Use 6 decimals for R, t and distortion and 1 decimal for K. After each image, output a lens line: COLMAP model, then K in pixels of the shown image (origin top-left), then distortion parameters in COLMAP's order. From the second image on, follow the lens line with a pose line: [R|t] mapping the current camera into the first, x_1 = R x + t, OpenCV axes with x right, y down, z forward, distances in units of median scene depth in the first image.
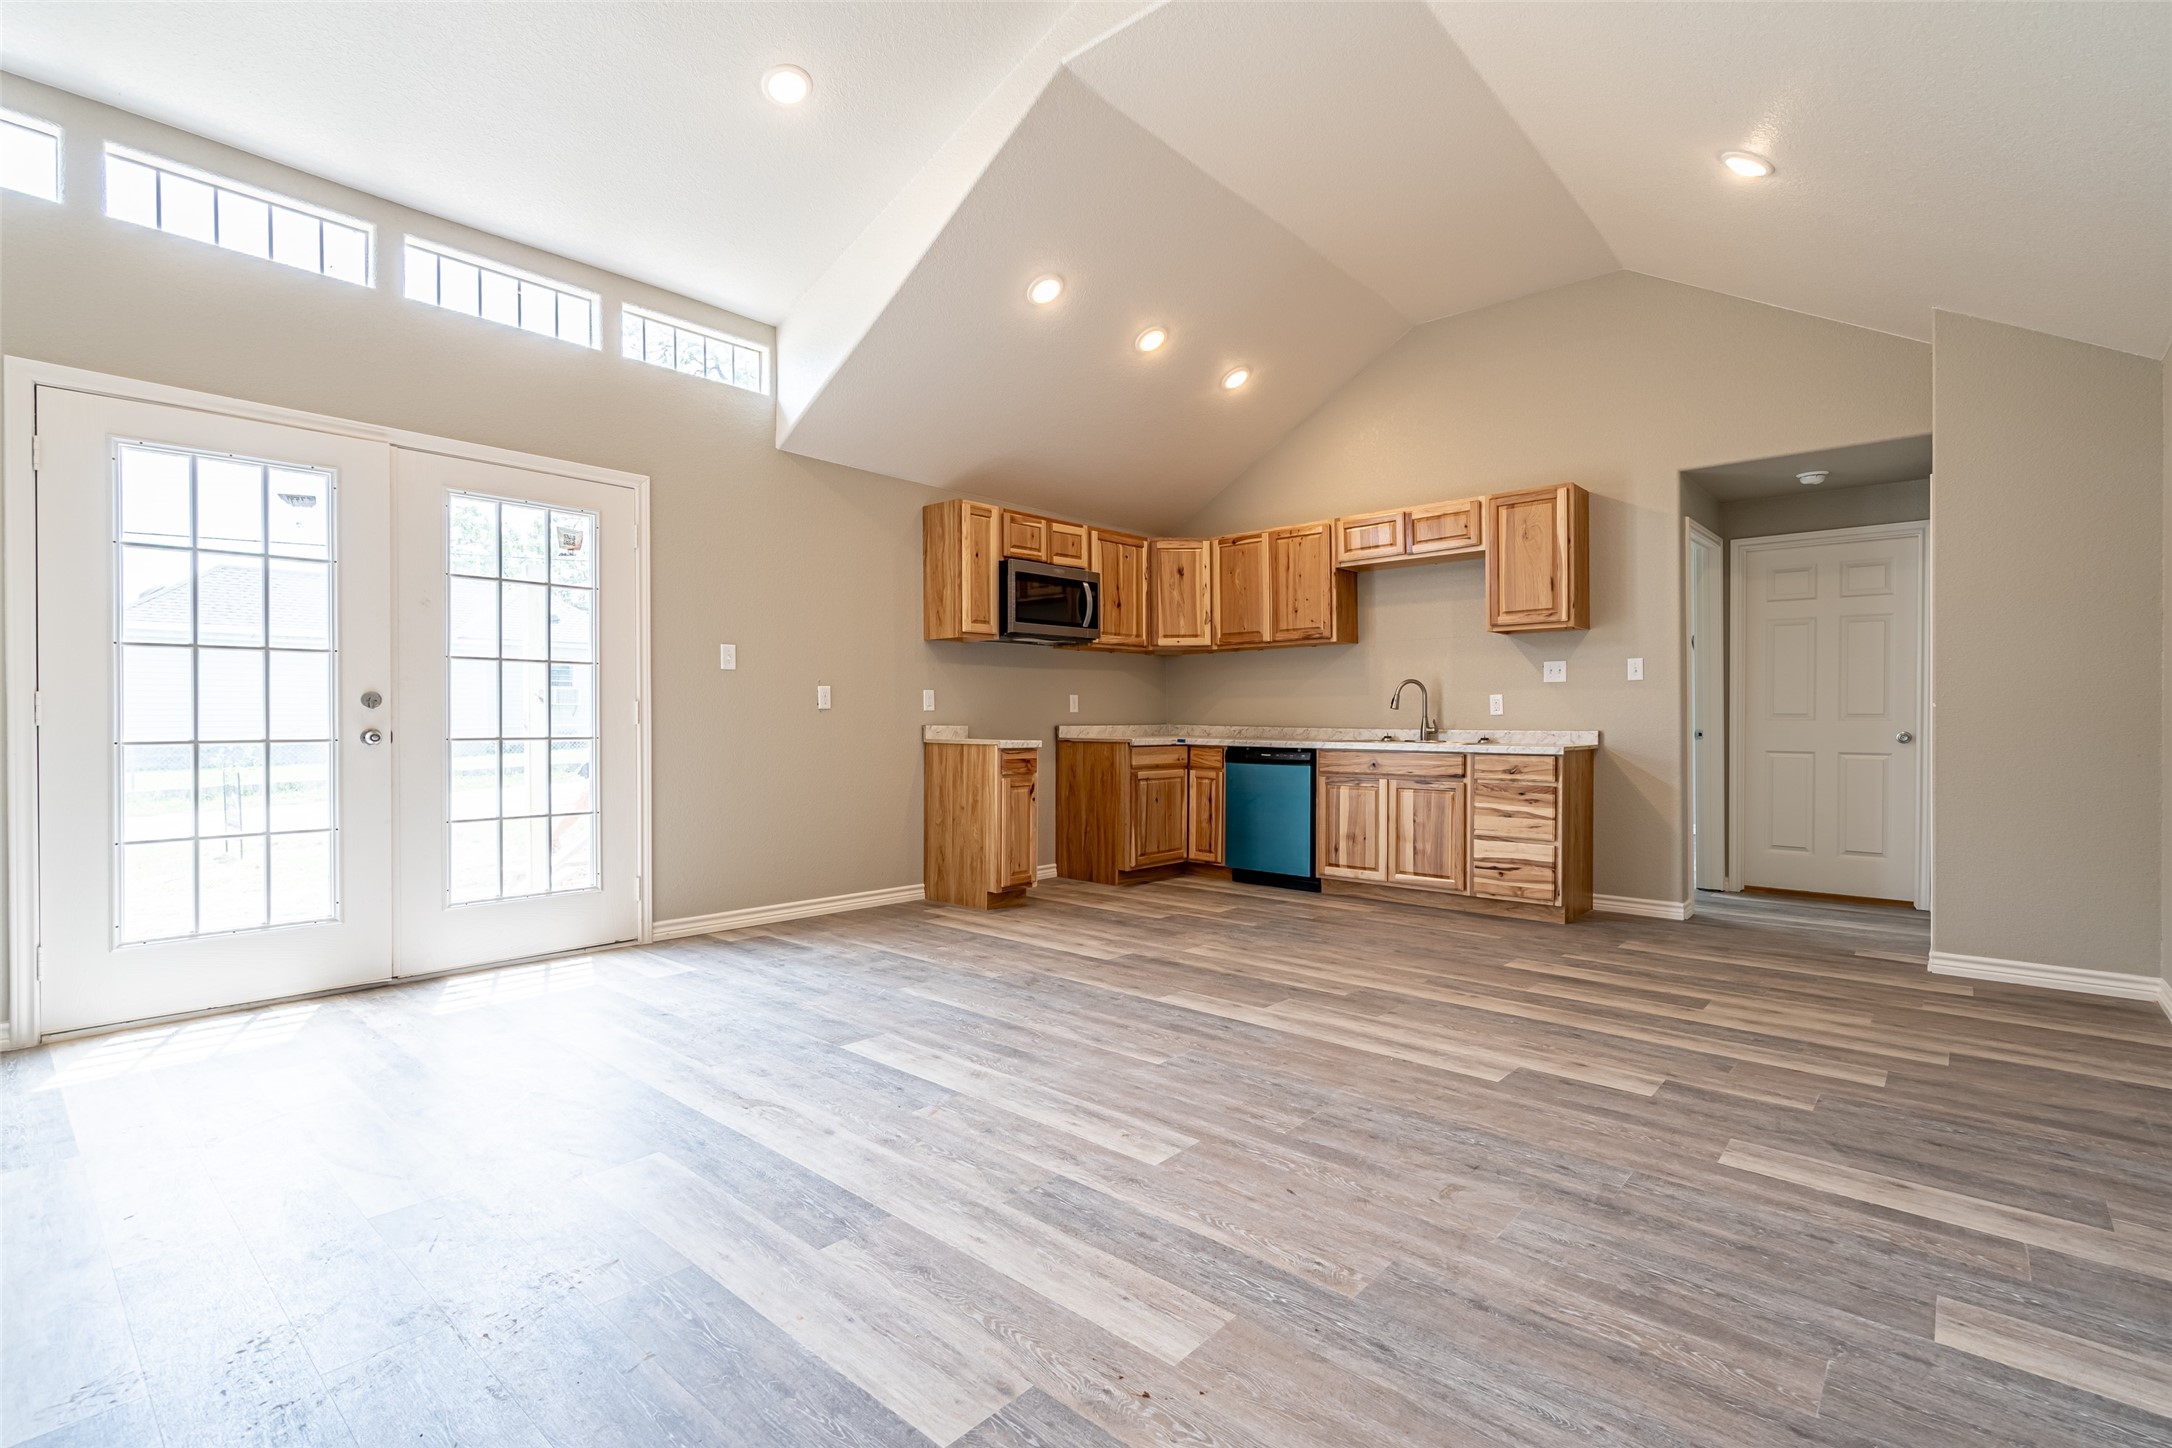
lens RADIAL K [[991.7, 0, 1077.3], [0, 991.7, 724.6], [0, 0, 1]] dist [-0.003495, 0.001574]
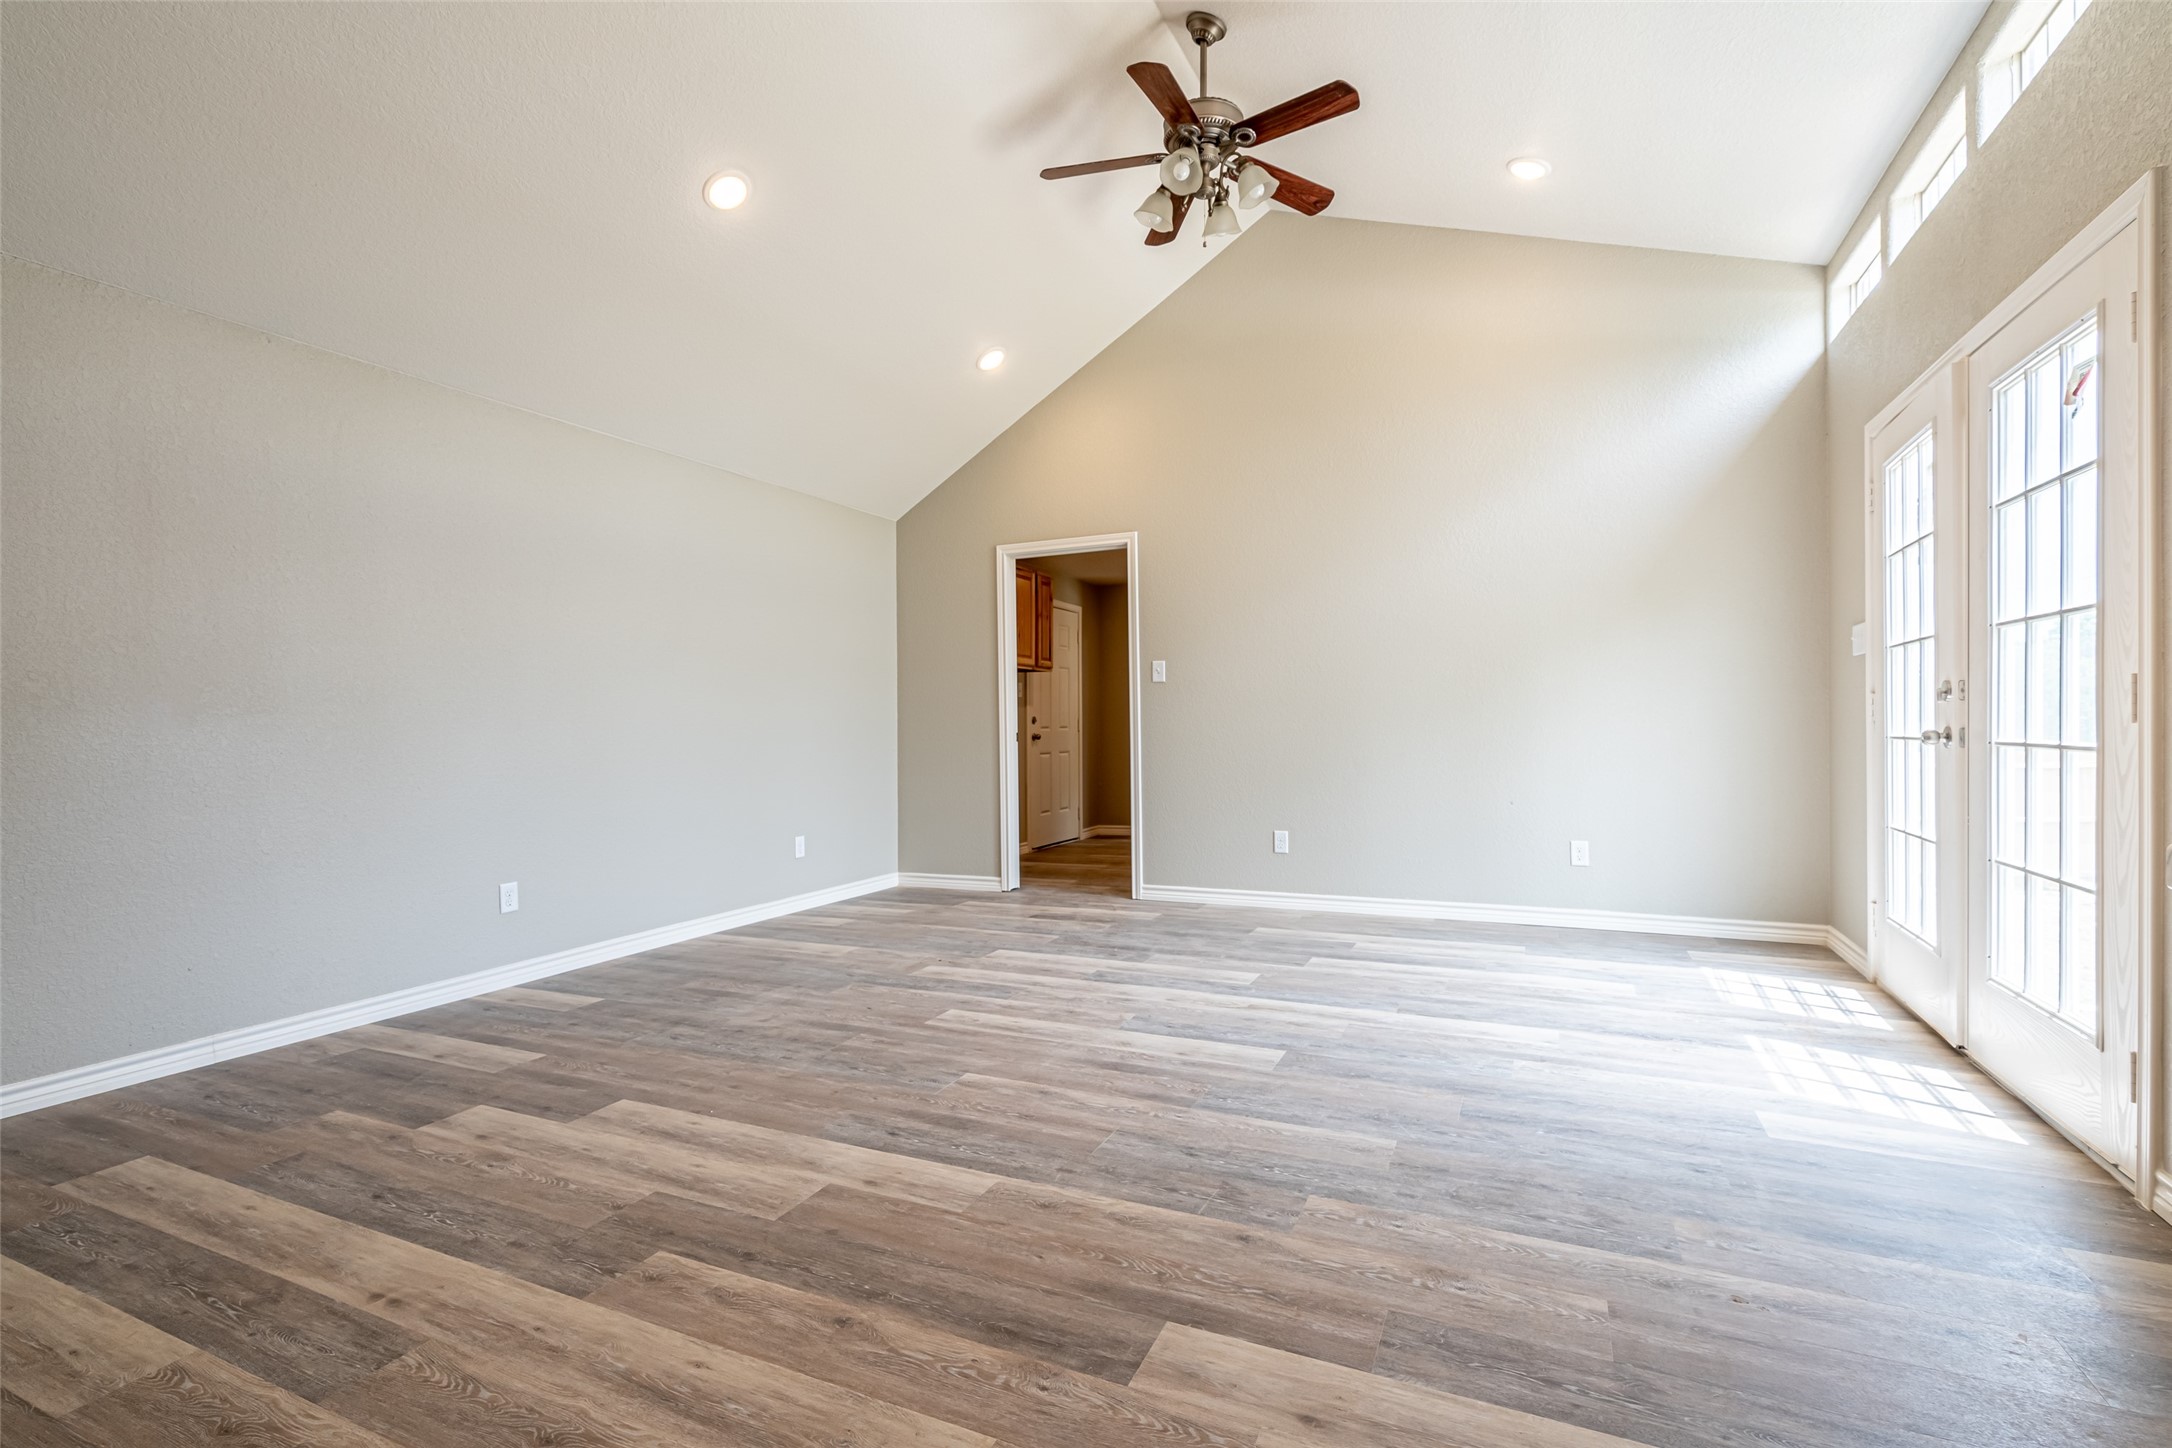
lens RADIAL K [[991.7, 0, 1083.5], [0, 991.7, 712.5], [0, 0, 1]] dist [-0.003495, 0.001574]
pose [[-0.956918, 0.007880, -0.290251, 0.194235], [0.010907, 0.999902, -0.008812, -0.008902], [0.290153, -0.011598, -0.956910, 1.507280]]
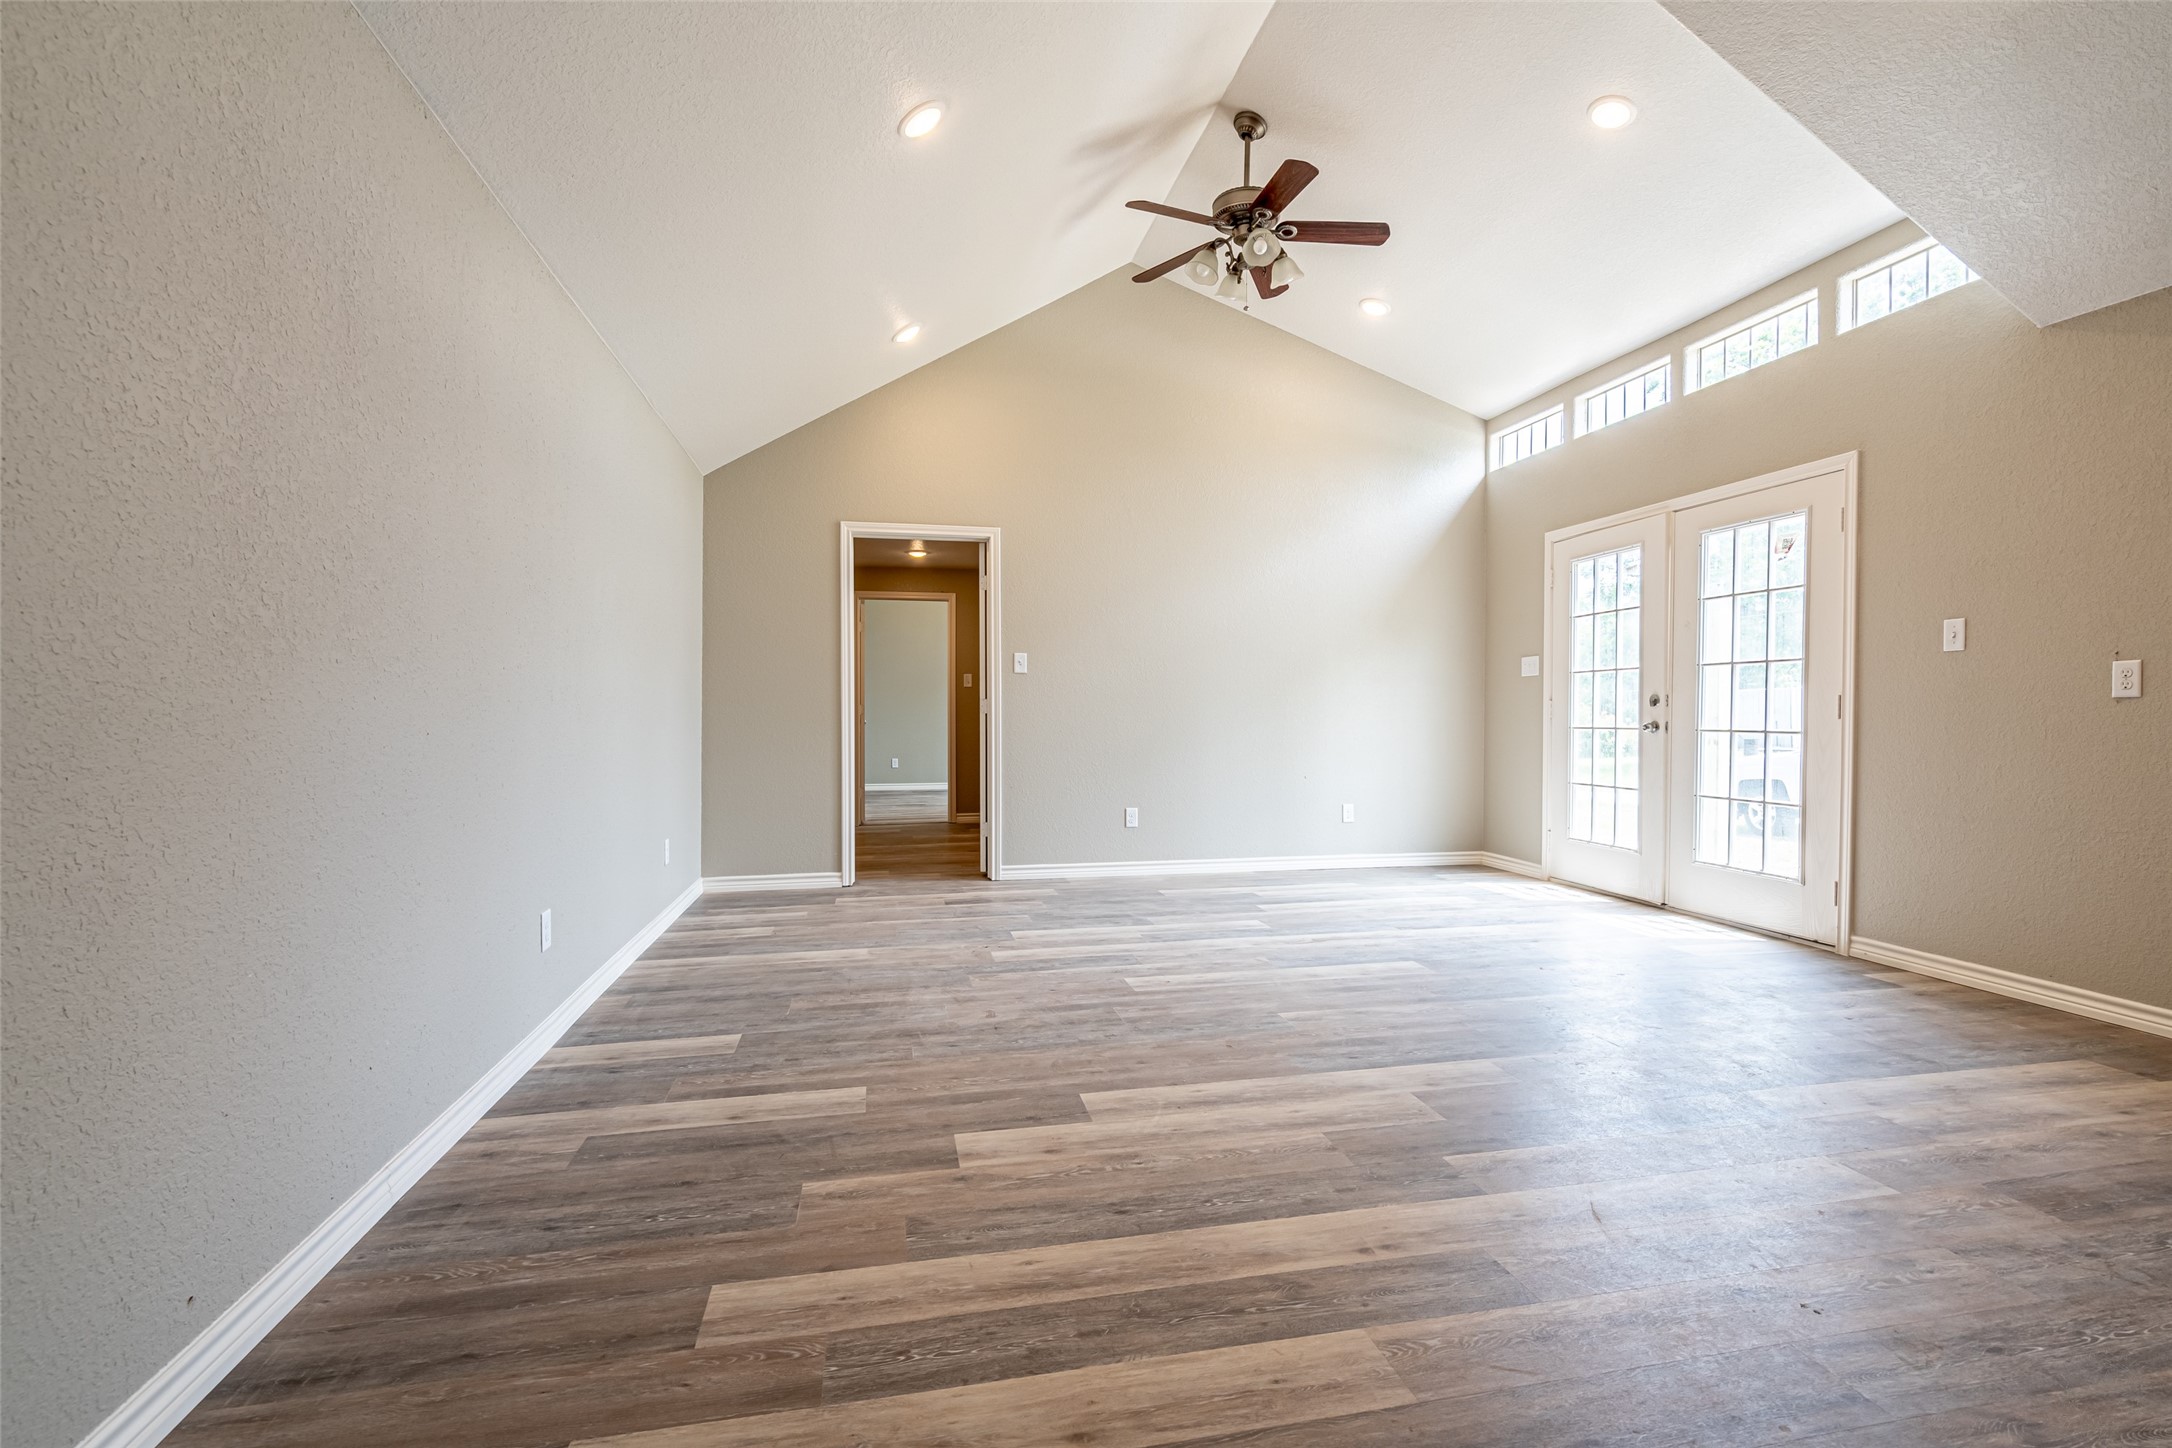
lens RADIAL K [[991.7, 0, 1096.4], [0, 991.7, 710.3], [0, 0, 1]] dist [-0.003495, 0.001574]
pose [[-0.583777, -0.007306, -0.811881, 0.857024], [-0.006373, 0.999970, -0.004416, -0.000929], [0.811889, 0.002596, -0.583806, 1.130662]]
